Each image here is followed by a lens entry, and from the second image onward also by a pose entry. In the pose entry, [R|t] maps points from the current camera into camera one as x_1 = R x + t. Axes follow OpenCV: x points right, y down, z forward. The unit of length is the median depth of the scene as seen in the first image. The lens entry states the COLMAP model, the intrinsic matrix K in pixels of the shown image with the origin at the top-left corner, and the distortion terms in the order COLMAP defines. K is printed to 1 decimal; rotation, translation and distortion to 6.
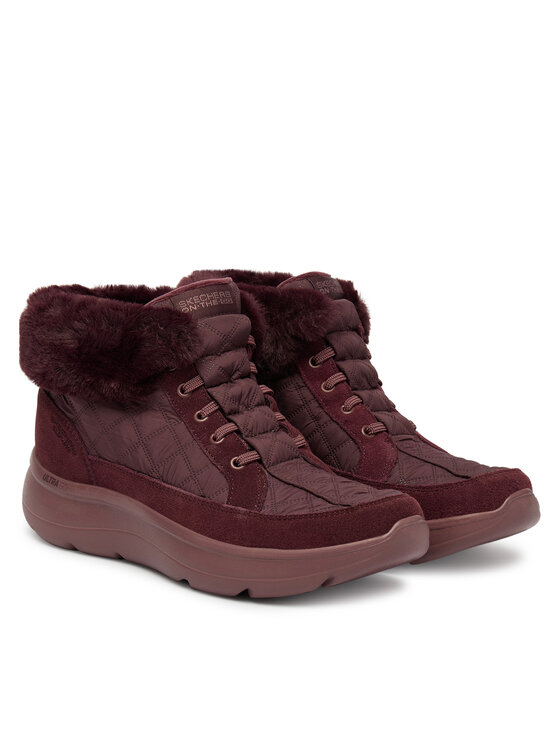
lens RADIAL K [[1904.5, 0, 279.9], [0, 1904.5, 372.9], [0, 0, 1]] dist [0.033234, 0.000000]
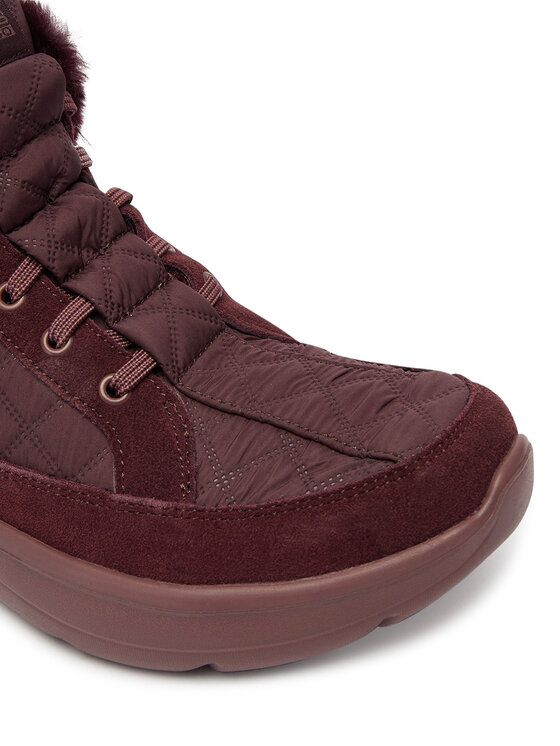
lens RADIAL K [[1040.9, 0, 280.6], [0, 1040.9, 372.1], [0, 0, 1]] dist [-0.069260, 0.000000]
pose [[0.953298, -0.231831, 0.193589, -0.031694], [0.147810, 0.917057, 0.370348, -0.045824], [-0.263390, -0.324438, 0.908496, 0.750023]]
